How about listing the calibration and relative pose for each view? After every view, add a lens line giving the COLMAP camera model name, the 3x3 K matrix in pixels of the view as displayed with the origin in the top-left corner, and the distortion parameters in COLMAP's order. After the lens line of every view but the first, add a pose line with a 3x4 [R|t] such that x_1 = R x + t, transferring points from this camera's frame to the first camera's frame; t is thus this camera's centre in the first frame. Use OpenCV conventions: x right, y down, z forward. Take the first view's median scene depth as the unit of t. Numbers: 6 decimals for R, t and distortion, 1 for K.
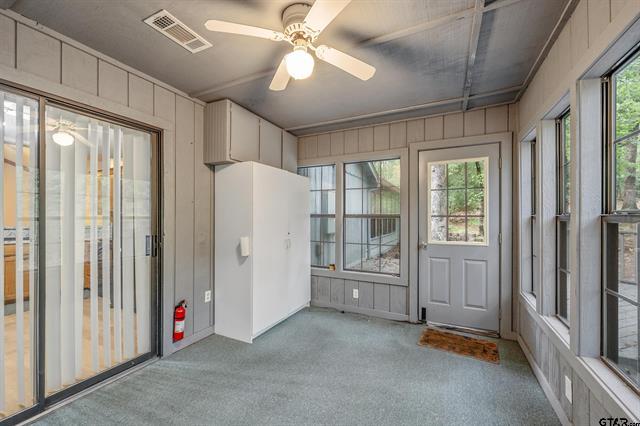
lens RADIAL K [[273.3, 0, 318.5], [0, 273.3, 214.2], [0, 0, 1]] dist [-0.004728, -0.000365]
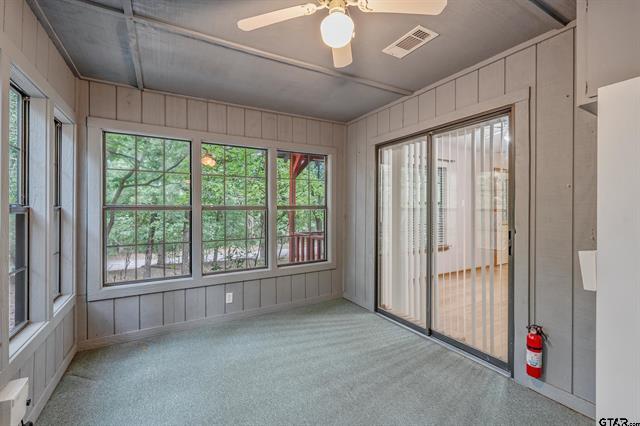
lens RADIAL K [[273.3, 0, 318.5], [0, 273.3, 211.3], [0, 0, 1]] dist [-0.004728, -0.000365]
pose [[-0.562347, 0.001888, -0.826899, 0.513554], [0.003396, 0.999994, -0.000026, 0.012694], [0.826894, -0.002823, -0.562350, 1.125781]]
